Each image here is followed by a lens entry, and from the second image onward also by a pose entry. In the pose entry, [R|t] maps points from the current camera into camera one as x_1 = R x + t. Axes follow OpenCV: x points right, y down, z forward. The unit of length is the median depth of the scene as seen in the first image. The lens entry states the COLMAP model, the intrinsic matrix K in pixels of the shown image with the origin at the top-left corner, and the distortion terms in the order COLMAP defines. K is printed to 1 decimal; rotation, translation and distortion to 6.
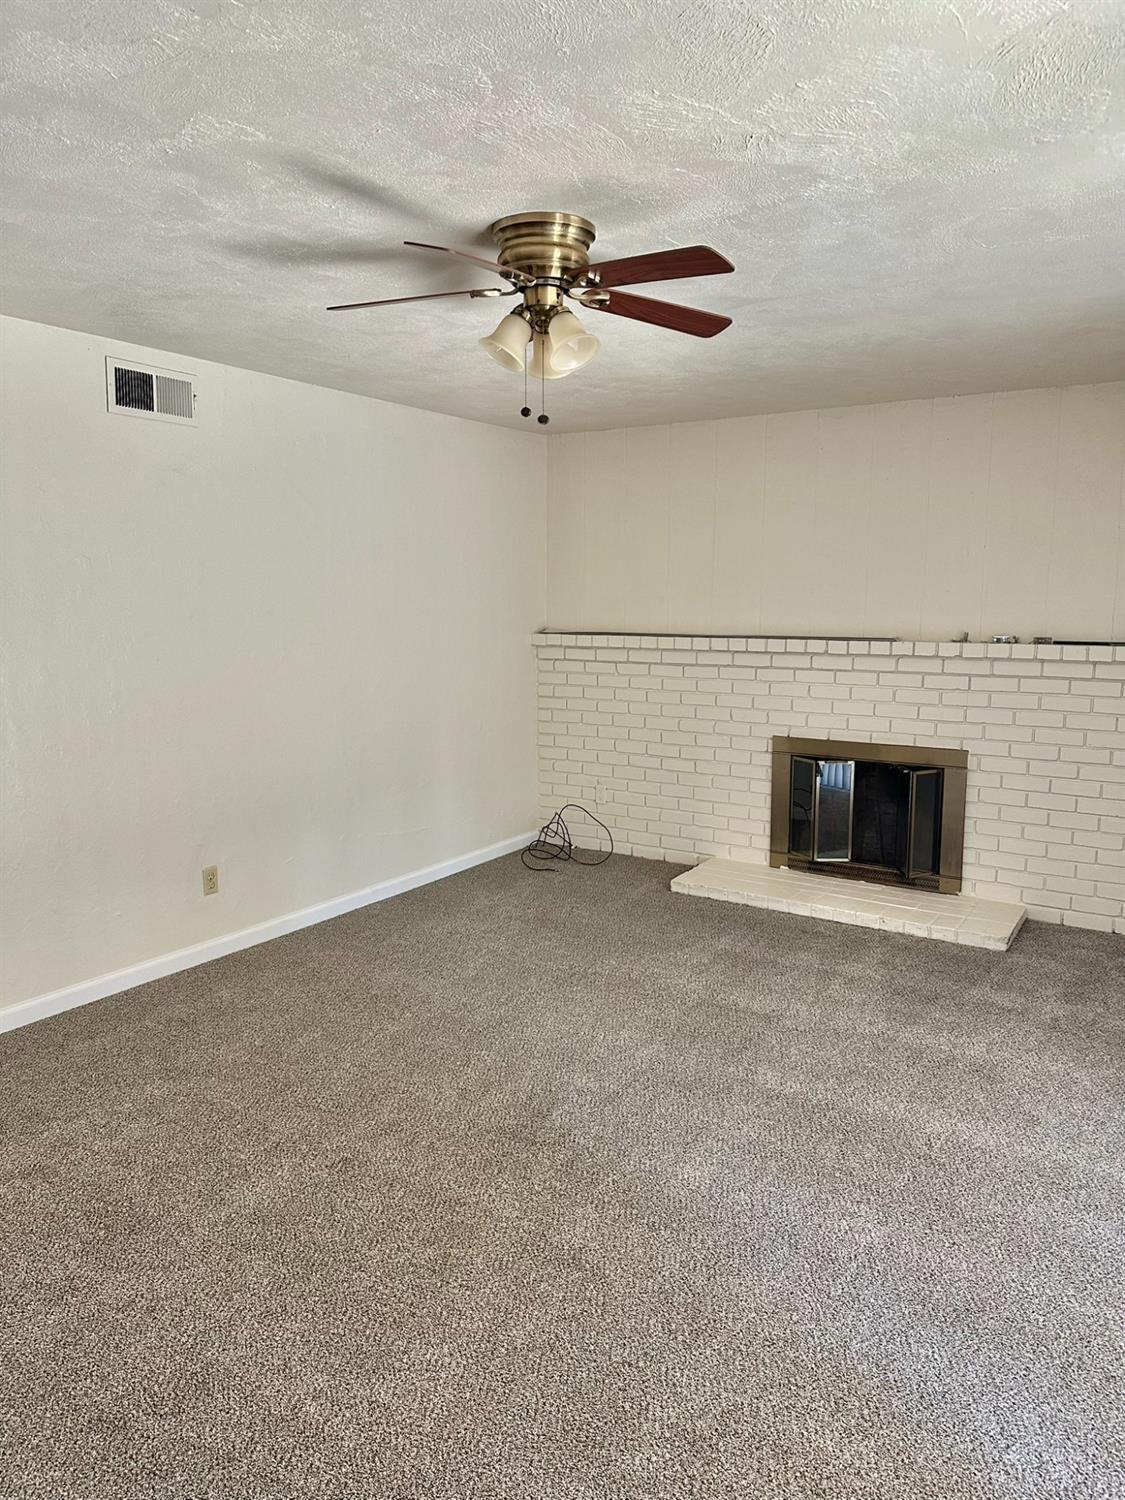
lens RADIAL K [[1061.5, 0, 561.4], [0, 1061.5, 765.6], [0, 0, 1]] dist [0.172789, -0.350286]
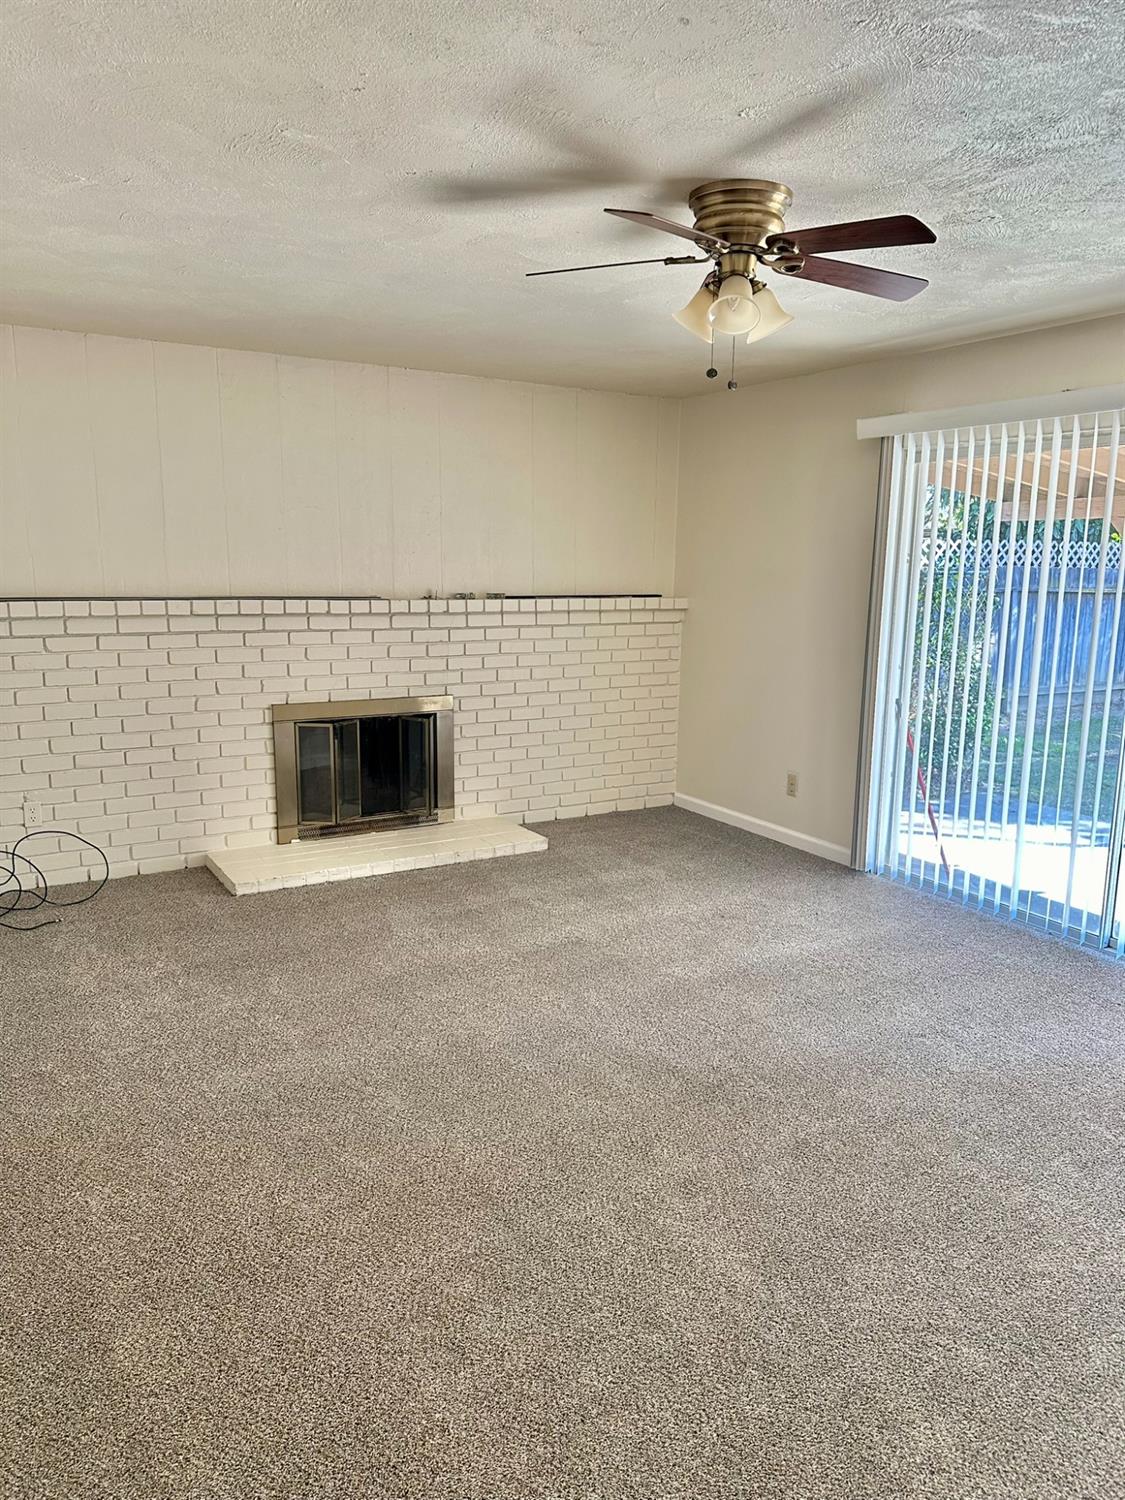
lens RADIAL K [[1061.5, 0, 561.4], [0, 1061.5, 765.6], [0, 0, 1]] dist [0.172789, -0.350286]
pose [[0.432512, -0.170678, 0.885326, -0.568945], [0.131953, 0.983329, 0.125108, -0.063908], [-0.891920, 0.062711, 0.447823, 0.386253]]
